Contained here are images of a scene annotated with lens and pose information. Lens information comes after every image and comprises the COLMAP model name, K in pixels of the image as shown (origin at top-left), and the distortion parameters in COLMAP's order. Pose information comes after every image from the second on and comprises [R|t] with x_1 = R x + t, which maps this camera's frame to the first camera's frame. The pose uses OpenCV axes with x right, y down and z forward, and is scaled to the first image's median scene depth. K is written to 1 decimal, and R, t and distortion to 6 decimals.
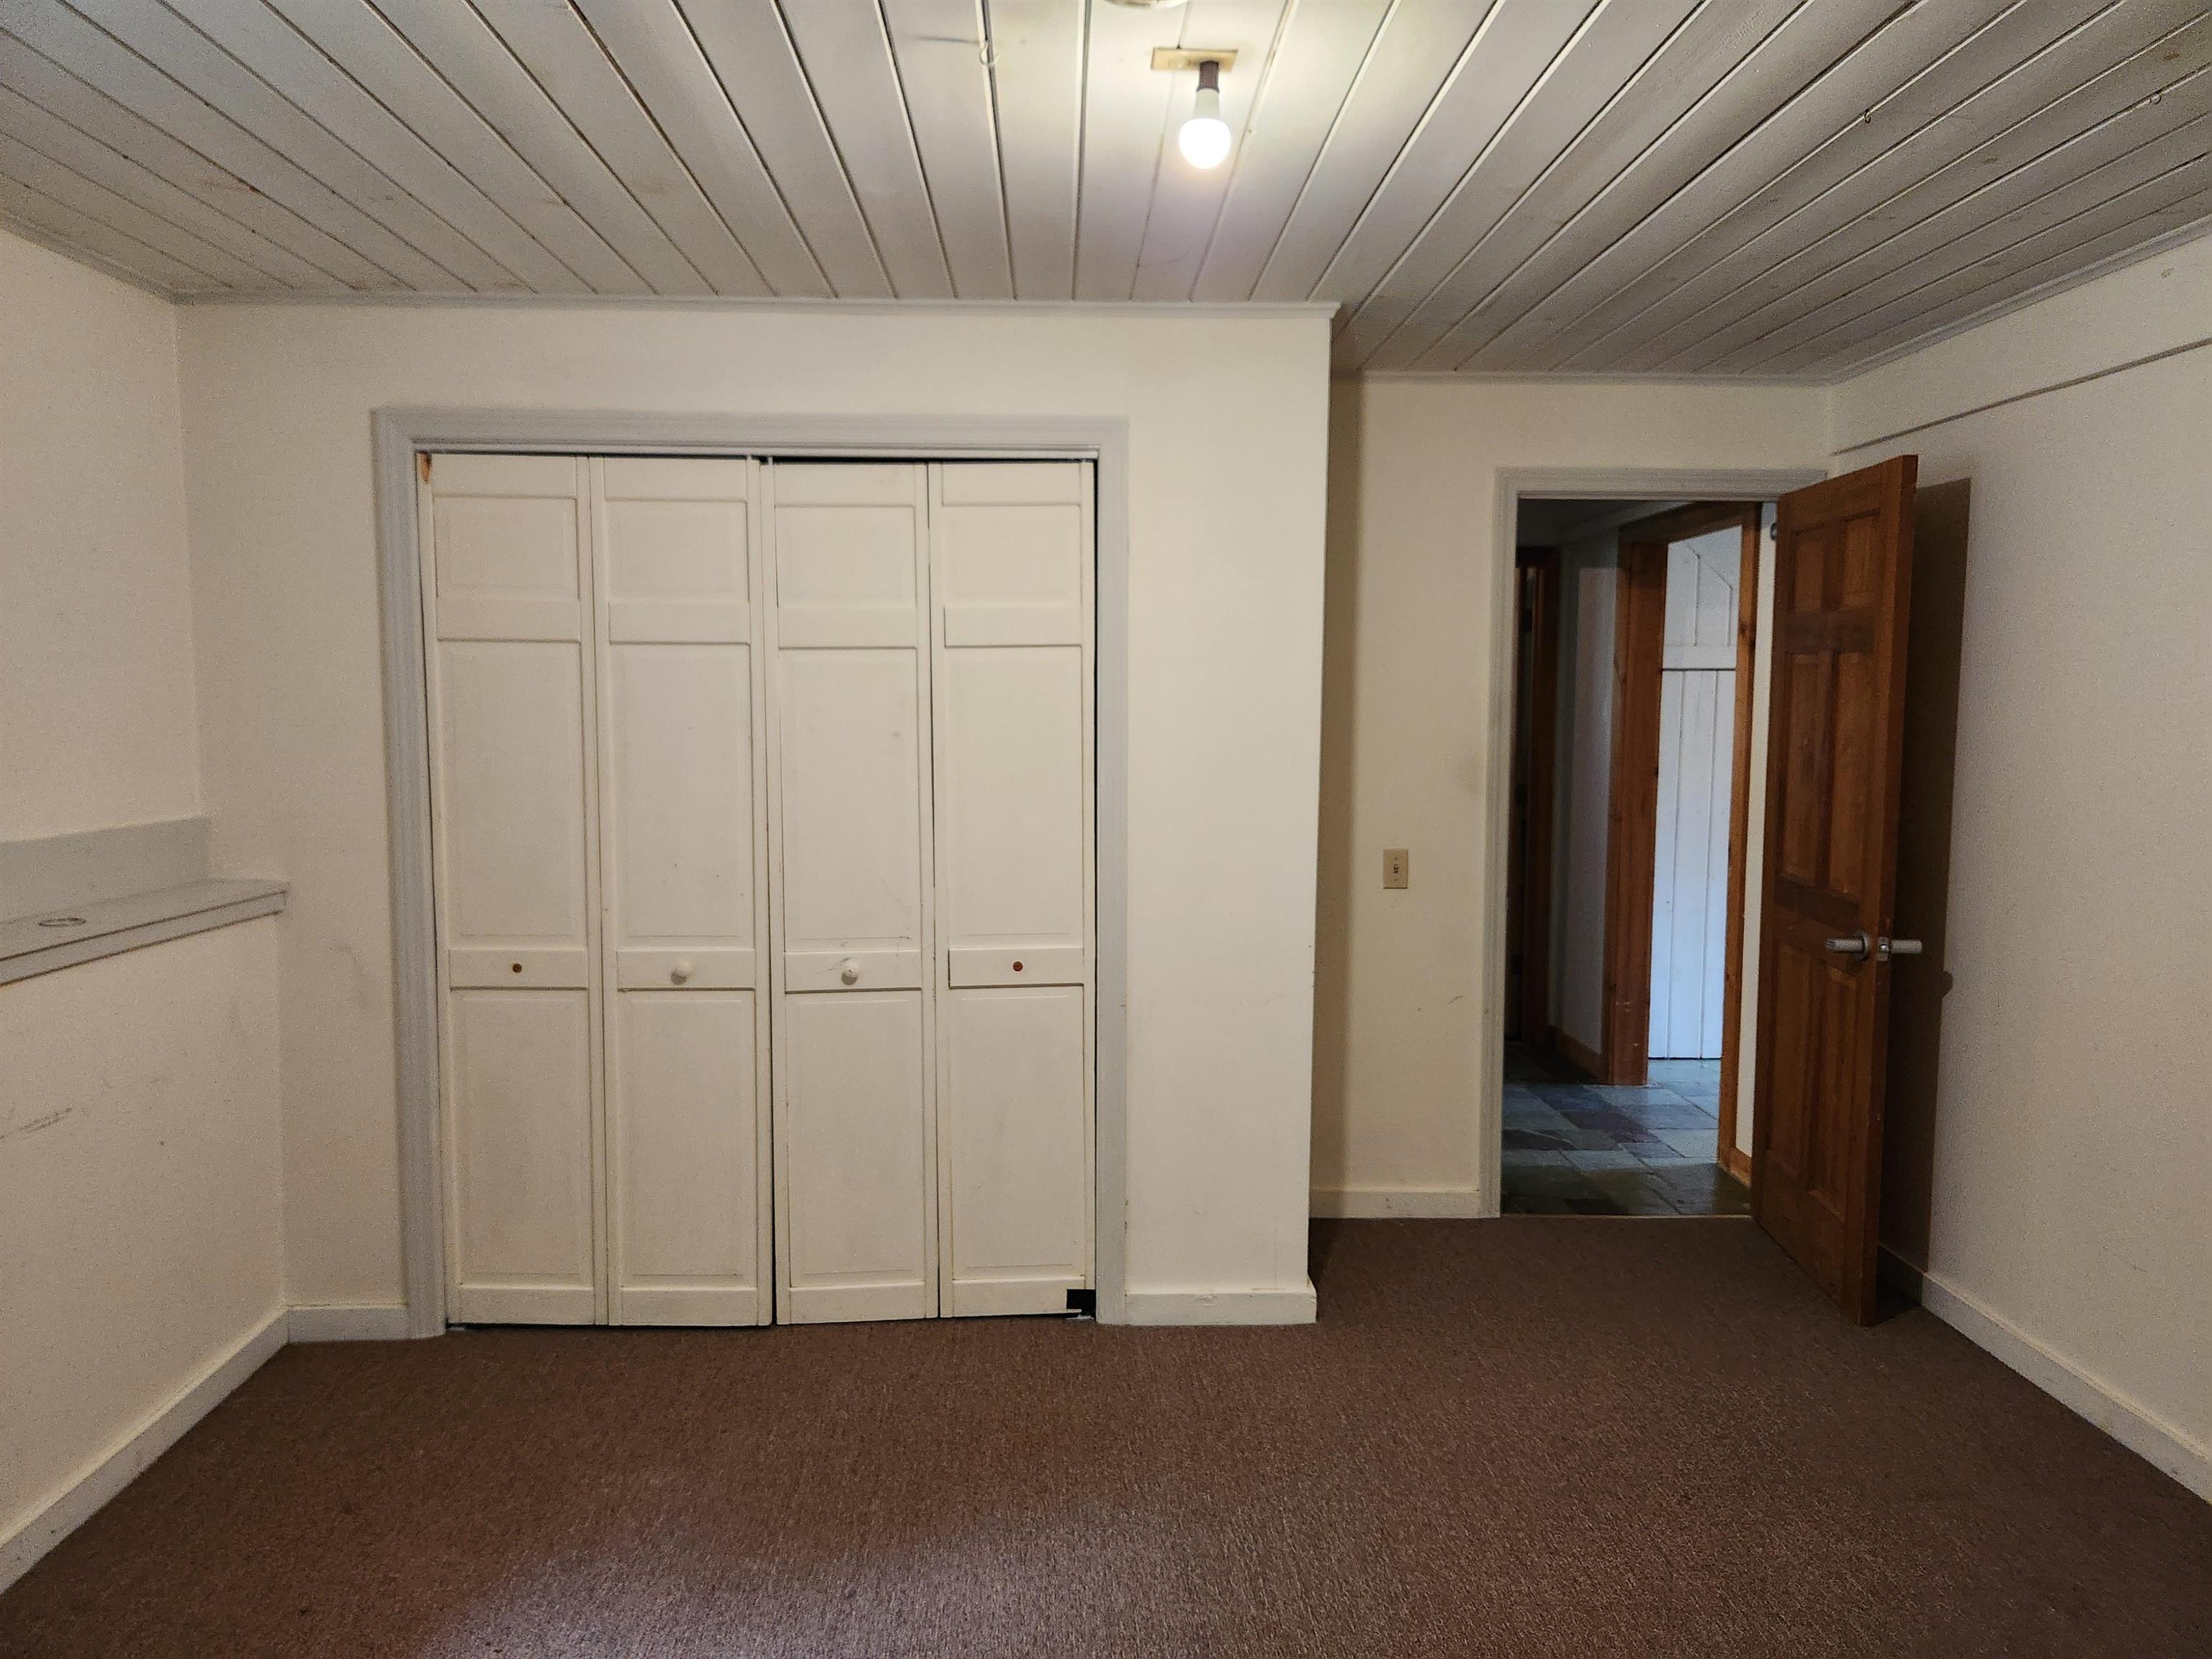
lens RADIAL K [[1497.8, 0, 1108.9], [0, 1497.8, 831.1], [0, 0, 1]] dist [0.064881, -0.051159]
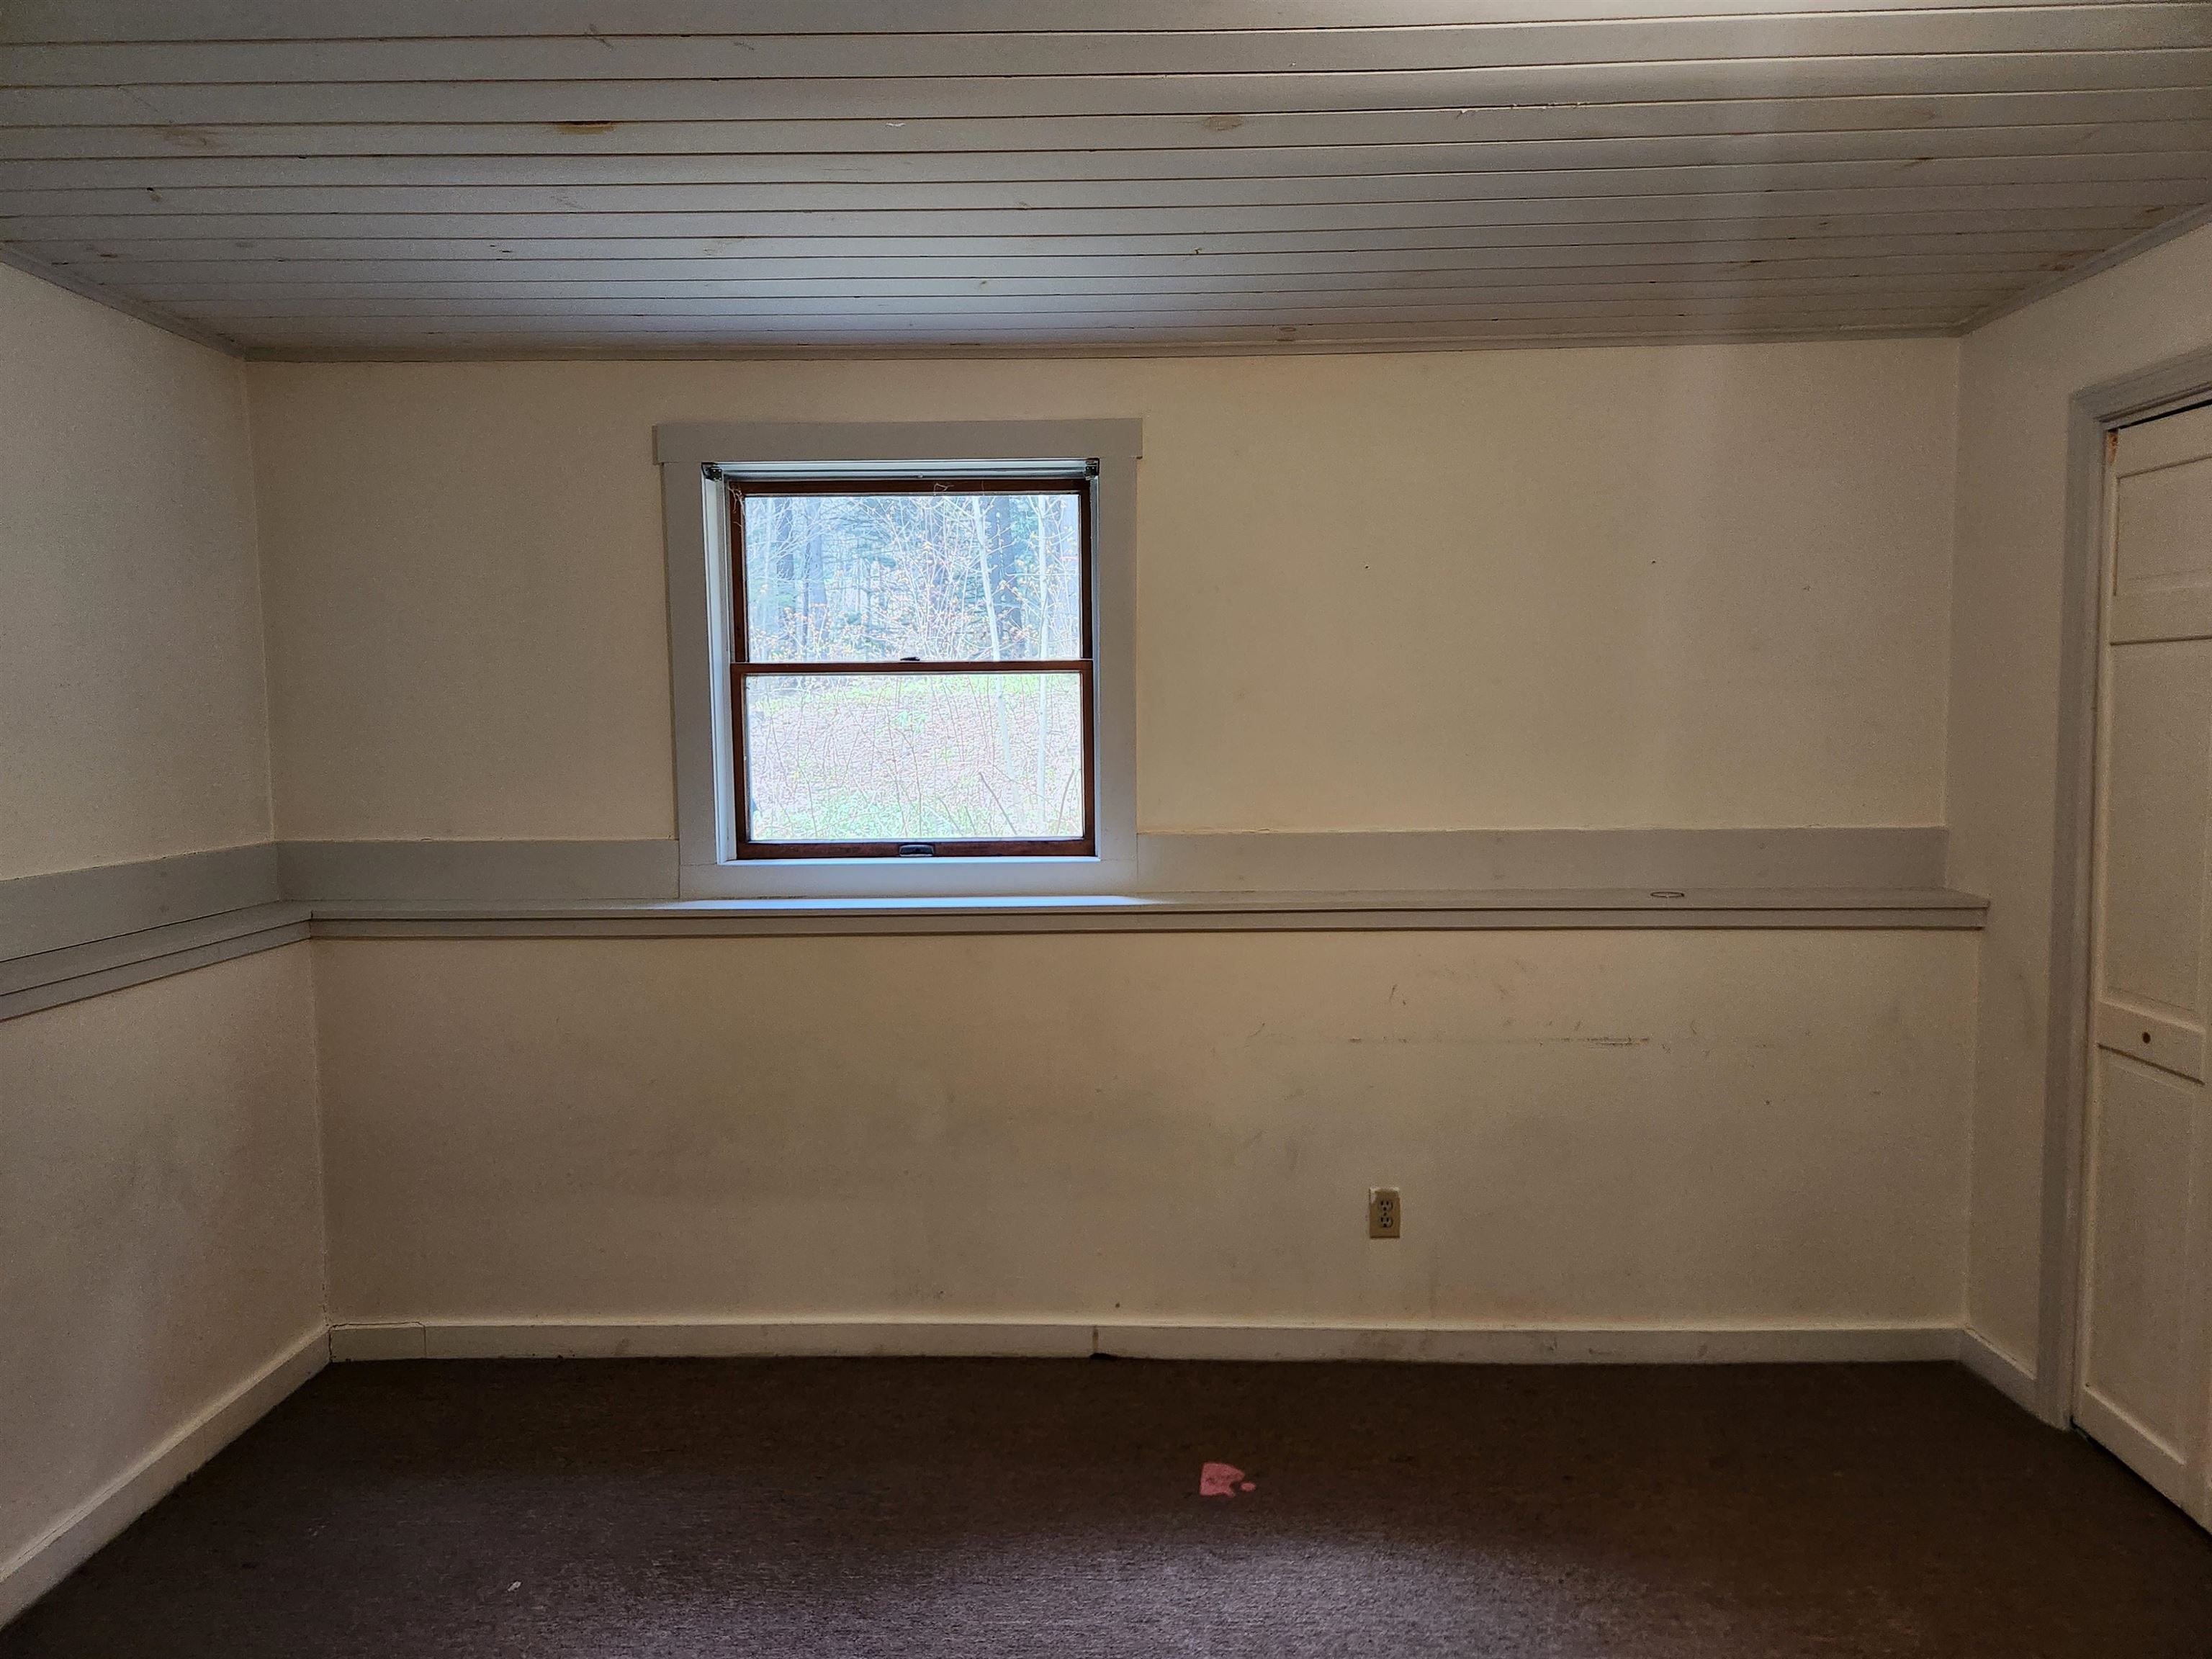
lens RADIAL K [[1497.8, 0, 1112.3], [0, 1497.8, 829.8], [0, 0, 1]] dist [0.064881, -0.051159]
pose [[-0.061853, 0.078611, -0.994985, 0.469042], [-0.069797, 0.994112, 0.082881, -0.053222], [0.995642, 0.074573, -0.056002, 0.487011]]
